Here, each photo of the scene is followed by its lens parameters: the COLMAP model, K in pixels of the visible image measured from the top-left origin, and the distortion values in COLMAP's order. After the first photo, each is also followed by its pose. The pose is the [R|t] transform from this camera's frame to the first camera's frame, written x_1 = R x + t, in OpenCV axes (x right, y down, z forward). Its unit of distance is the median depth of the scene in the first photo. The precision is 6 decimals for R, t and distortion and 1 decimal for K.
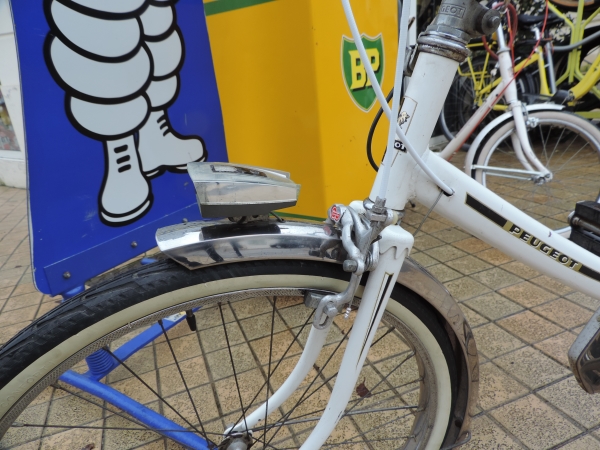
lens RADIAL K [[437.2, 0, 309.9], [0, 437.2, 227.2], [0, 0, 1]] dist [0.033829, 0.002443]
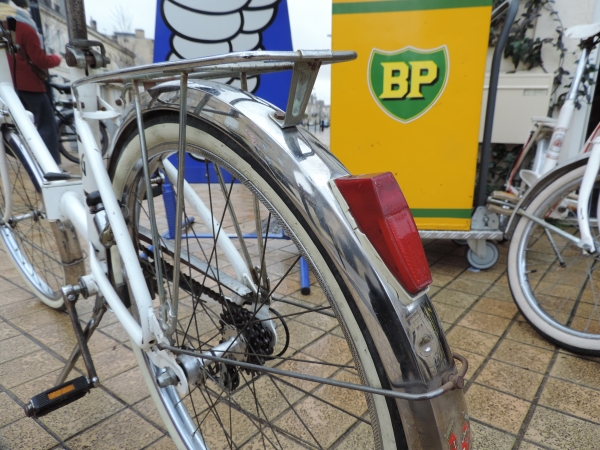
lens RADIAL K [[437.2, 0, 309.9], [0, 437.2, 227.2], [0, 0, 1]] dist [0.033829, 0.002443]
pose [[0.506697, 0.303028, -0.807114, 0.959996], [-0.335851, 0.931613, 0.138928, -0.109928], [0.794017, 0.200676, 0.573818, 0.307243]]
